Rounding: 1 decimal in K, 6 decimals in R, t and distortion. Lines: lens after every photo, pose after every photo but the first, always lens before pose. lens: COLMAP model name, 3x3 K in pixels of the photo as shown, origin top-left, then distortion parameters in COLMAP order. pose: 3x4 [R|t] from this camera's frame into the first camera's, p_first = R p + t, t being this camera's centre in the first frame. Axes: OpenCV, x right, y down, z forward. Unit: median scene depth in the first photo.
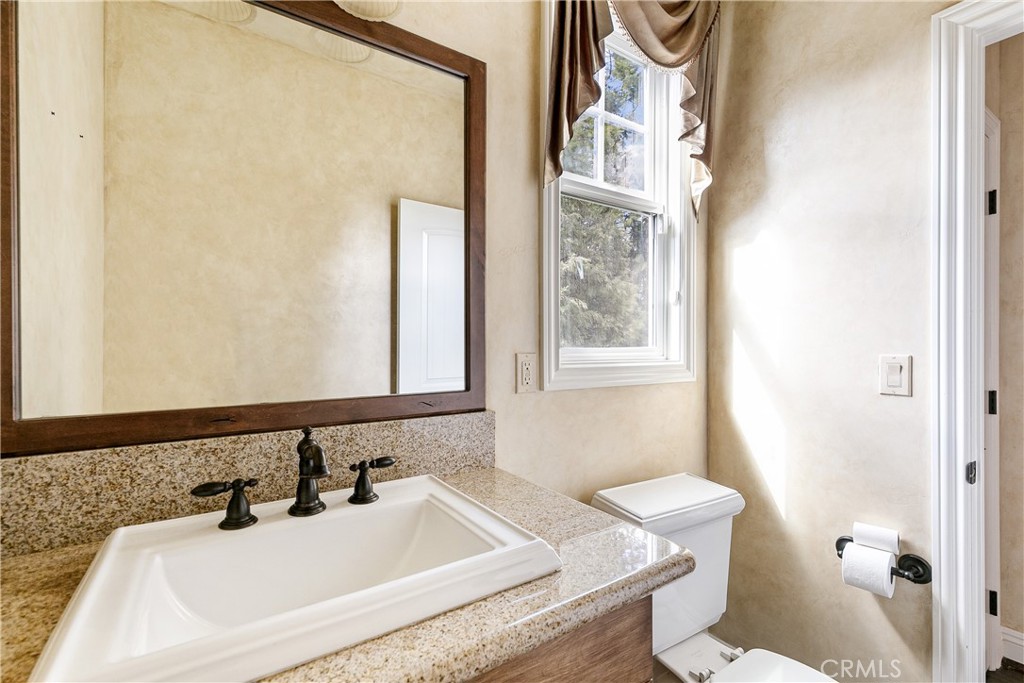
lens RADIAL K [[458.6, 0, 512.0], [0, 458.6, 341.5], [0, 0, 1]] dist [0.000261, 0.000000]
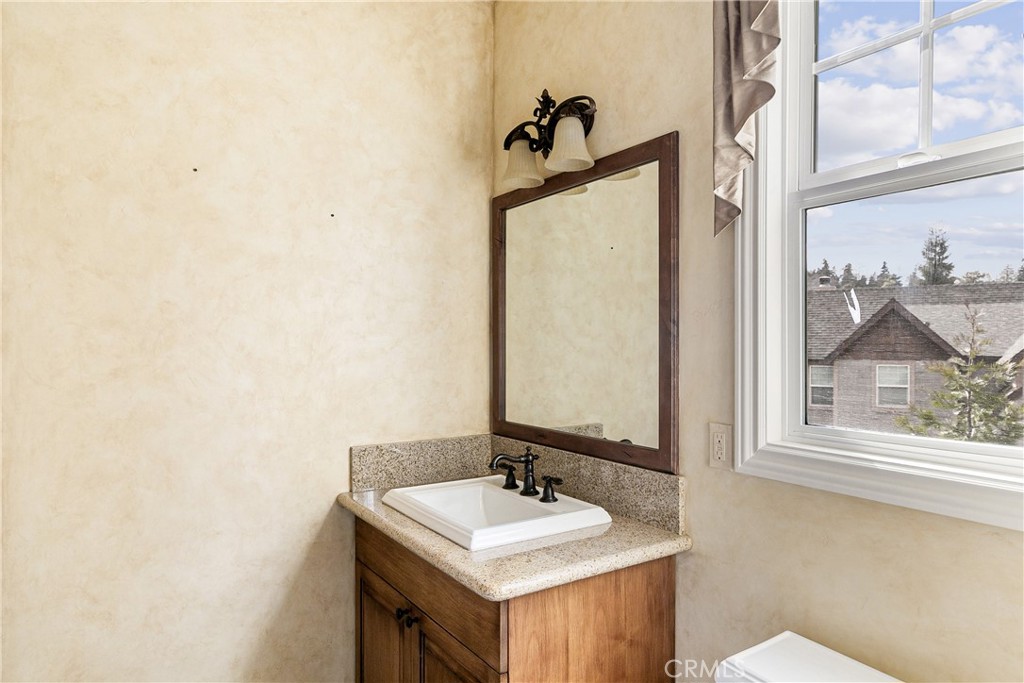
lens RADIAL K [[613.8, 0, 512.0], [0, 613.8, 341.5], [0, 0, 1]] dist [0.001170, 0.000359]
pose [[0.015273, -0.001432, -0.999882, 1.333209], [-0.001391, 0.999998, -0.001454, -0.145723], [0.999882, 0.001413, 0.015271, 0.637957]]
